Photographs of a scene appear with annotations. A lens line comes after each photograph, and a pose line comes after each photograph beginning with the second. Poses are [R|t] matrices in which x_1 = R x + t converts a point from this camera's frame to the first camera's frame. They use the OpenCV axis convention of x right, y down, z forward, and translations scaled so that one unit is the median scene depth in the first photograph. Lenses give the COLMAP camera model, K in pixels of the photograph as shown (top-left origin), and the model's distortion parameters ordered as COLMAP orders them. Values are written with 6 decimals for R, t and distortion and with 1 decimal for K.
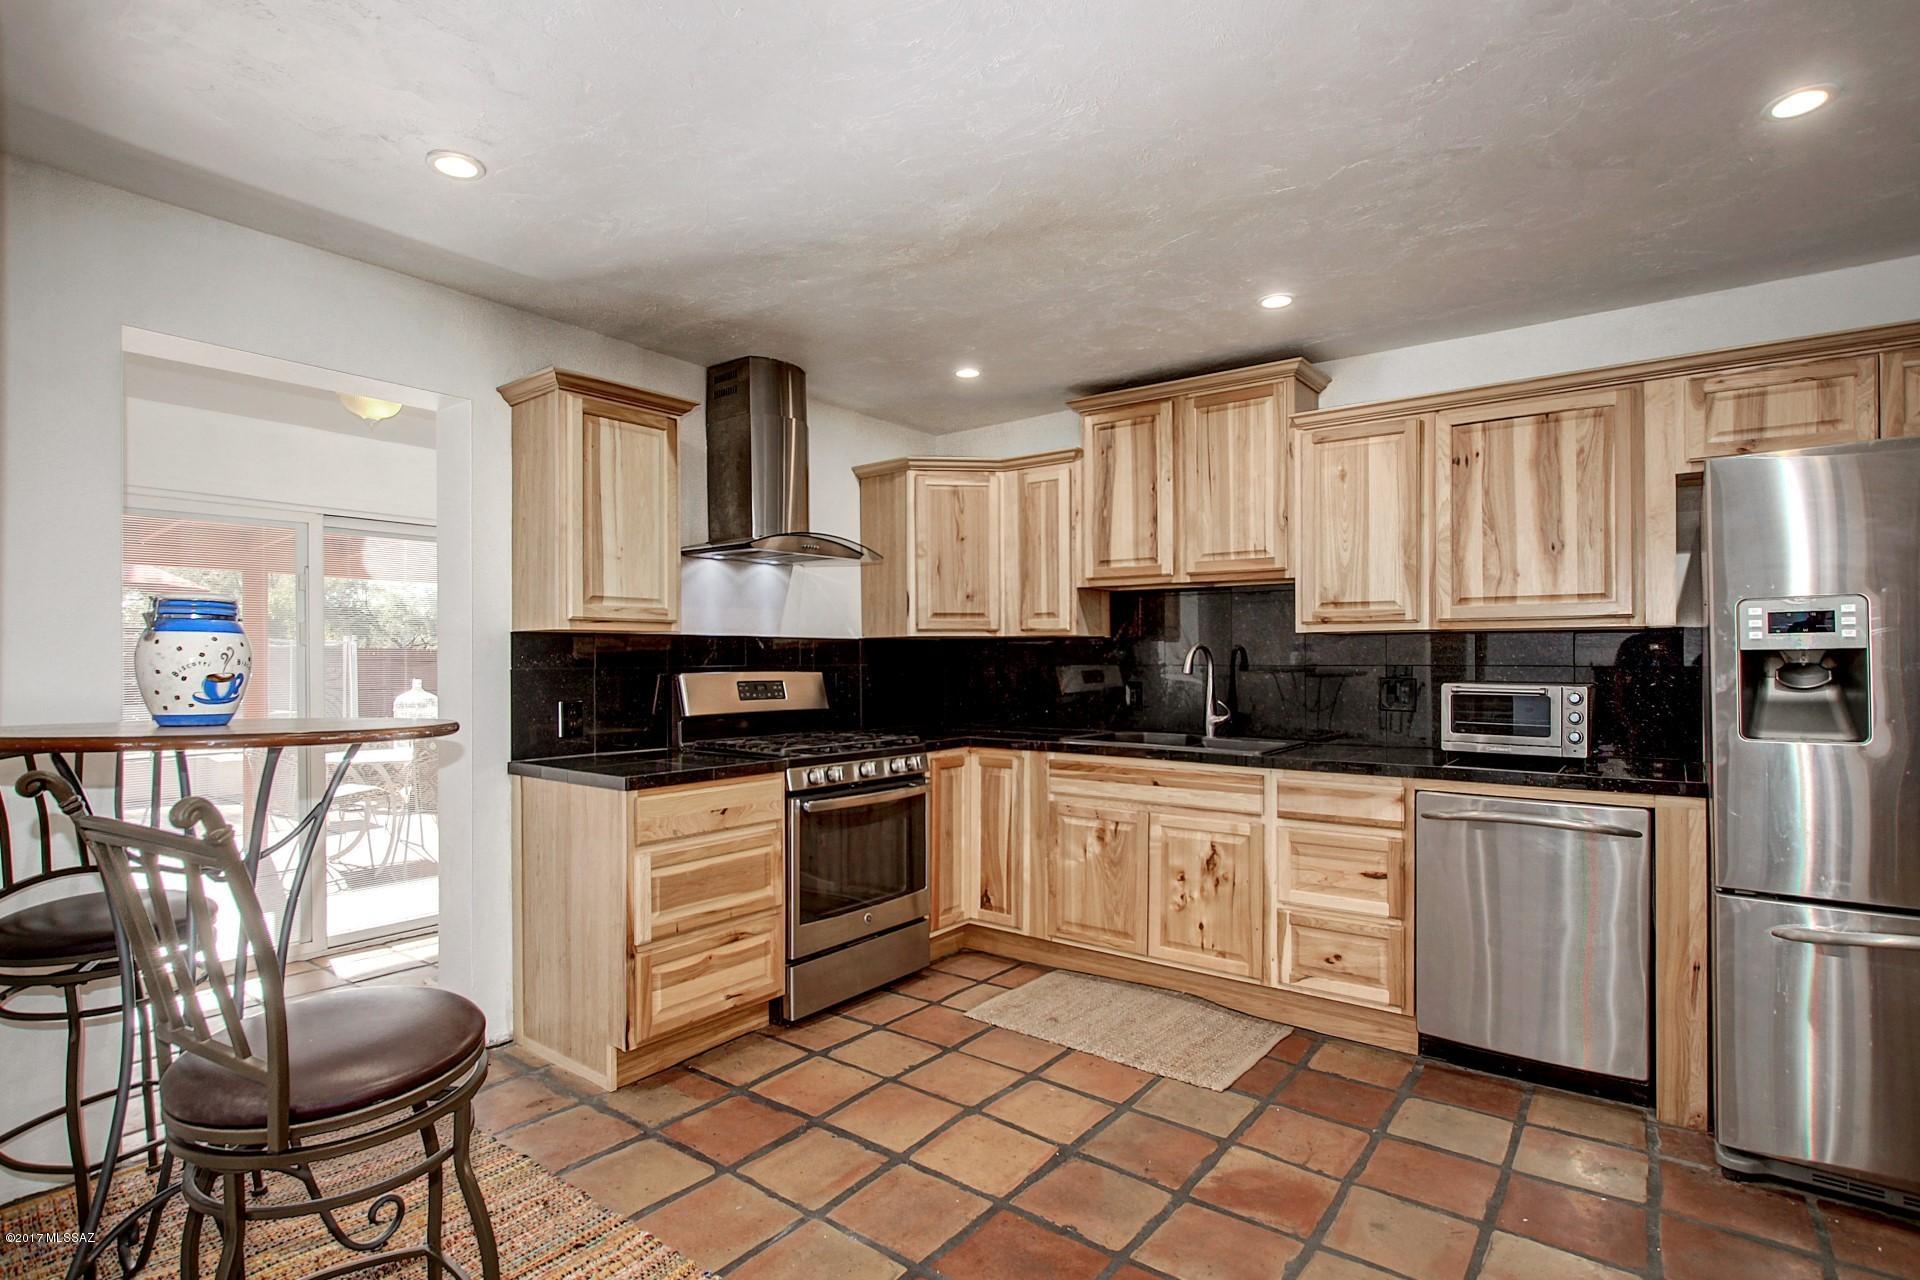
lens RADIAL K [[947.3, 0, 959.7], [0, 947.3, 651.5], [0, 0, 1]] dist [-0.021425, -0.003340]
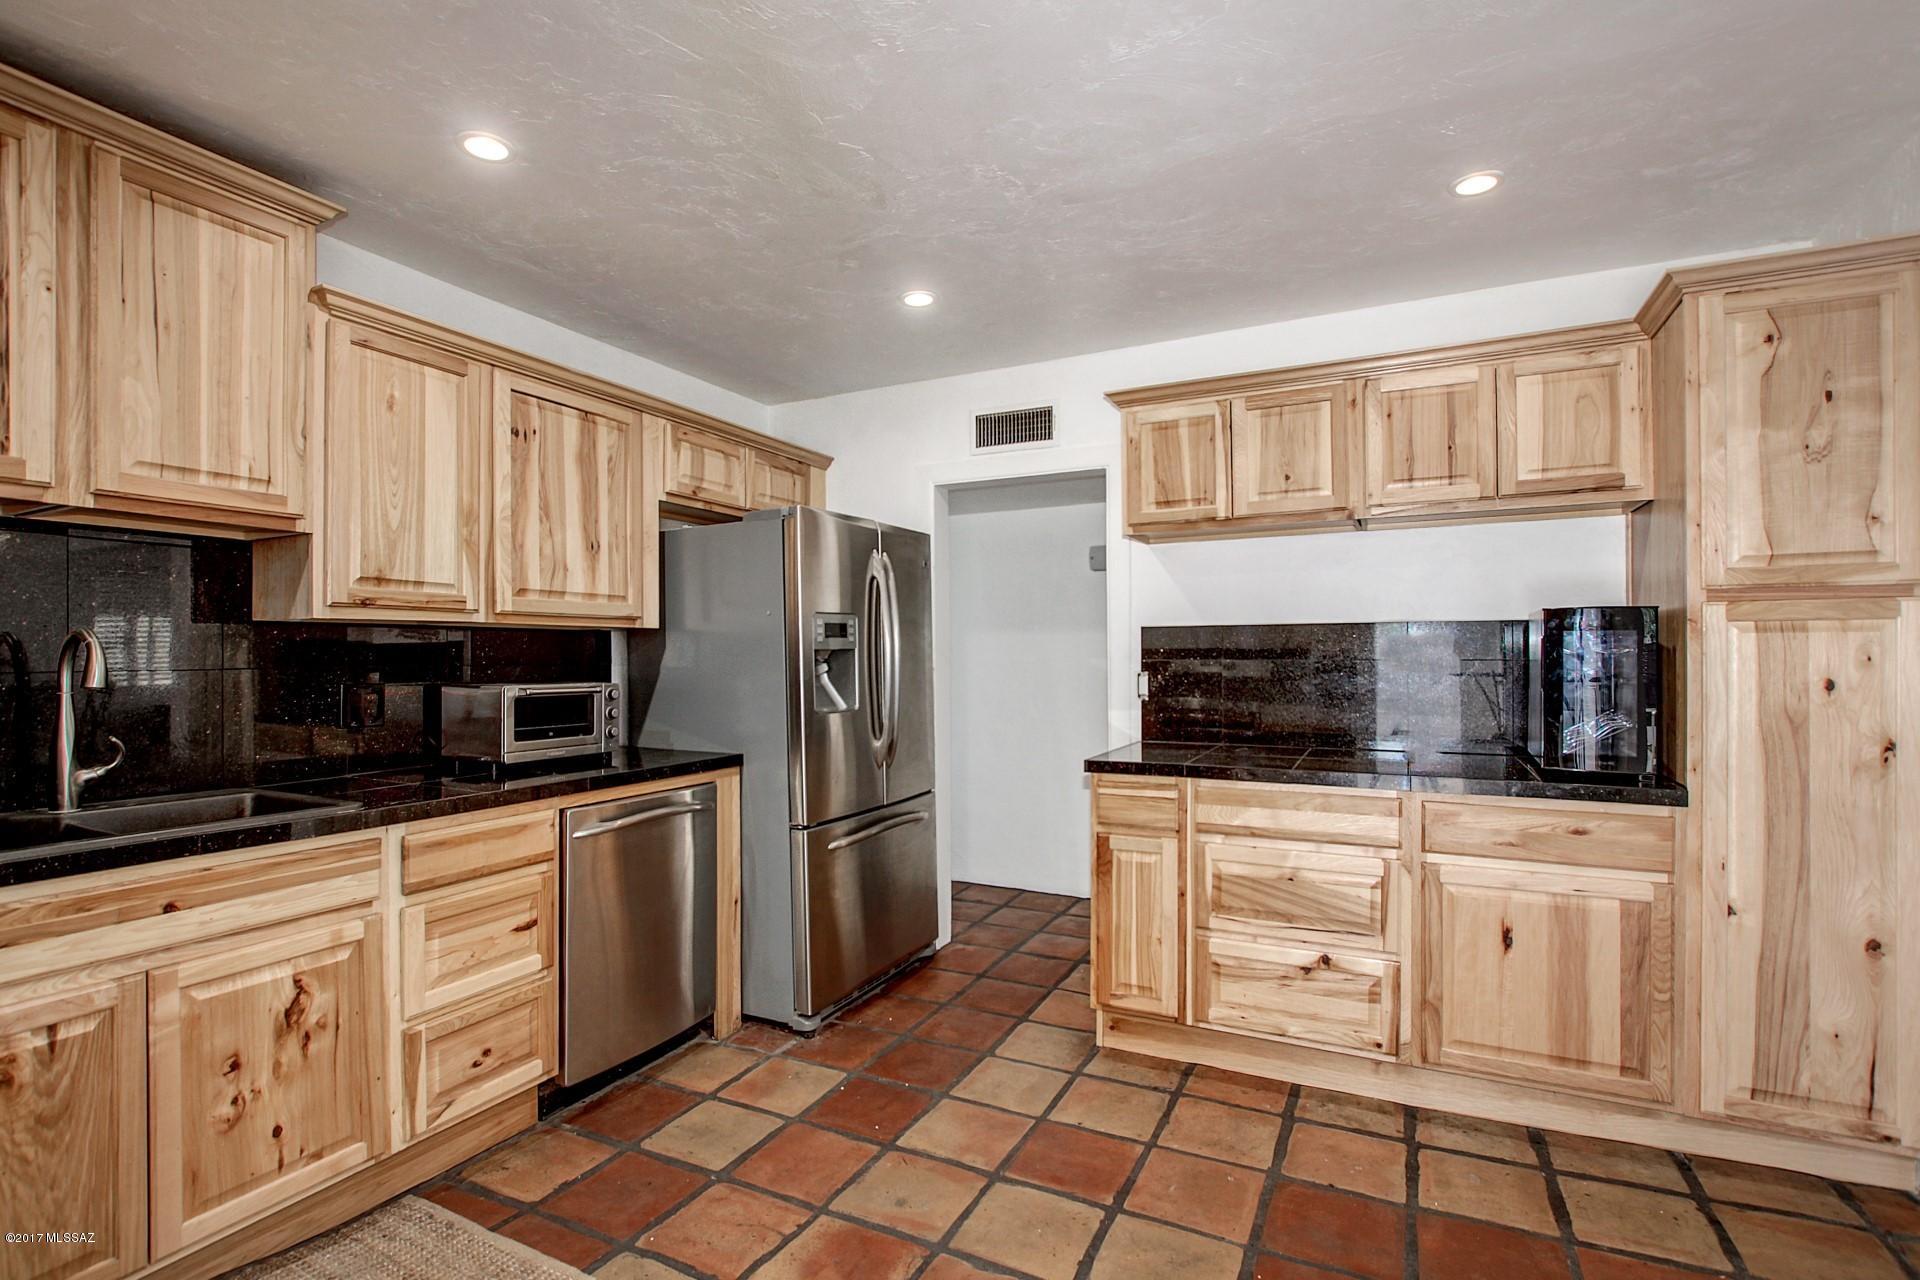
lens RADIAL K [[896.7, 0, 919.4], [0, 896.7, 656.0], [0, 0, 1]] dist [-0.023150, 0.001056]
pose [[-0.163177, 0.001794, 0.986595, -0.349756], [-0.000885, 0.999998, -0.001965, 0.007858], [-0.986596, -0.001194, -0.163176, 0.757526]]
